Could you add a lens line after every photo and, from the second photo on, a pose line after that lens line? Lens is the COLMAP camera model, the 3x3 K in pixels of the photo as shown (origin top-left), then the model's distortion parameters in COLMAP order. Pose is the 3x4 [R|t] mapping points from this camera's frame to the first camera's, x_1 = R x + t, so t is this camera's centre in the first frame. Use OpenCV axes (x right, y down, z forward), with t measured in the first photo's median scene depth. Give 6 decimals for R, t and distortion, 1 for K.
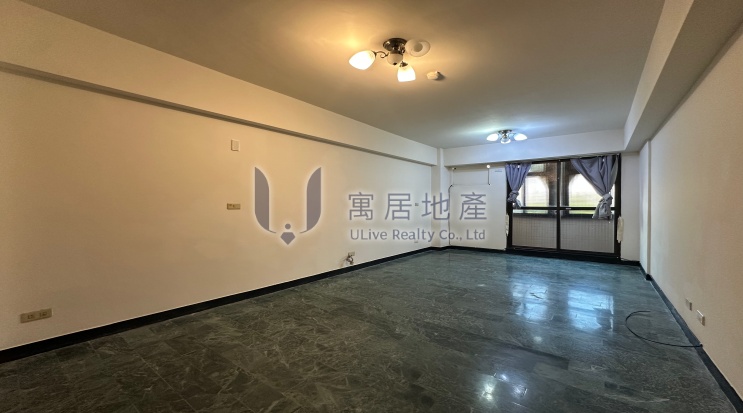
lens RADIAL K [[297.8, 0, 375.3], [0, 297.8, 205.6], [0, 0, 1]] dist [-0.002954, 0.000262]
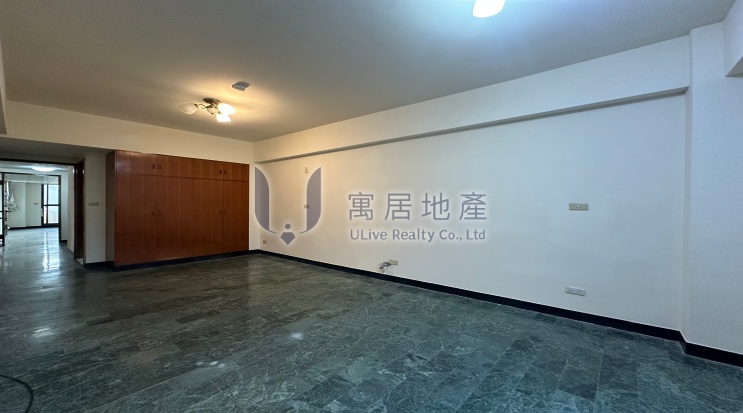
lens RADIAL K [[297.8, 0, 376.2], [0, 297.8, 203.7], [0, 0, 1]] dist [-0.002954, 0.000262]
pose [[-0.030292, 0.007798, -0.999511, 1.072413], [-0.007370, 0.999941, 0.008025, -0.027288], [0.999514, 0.007610, -0.030233, 1.282568]]
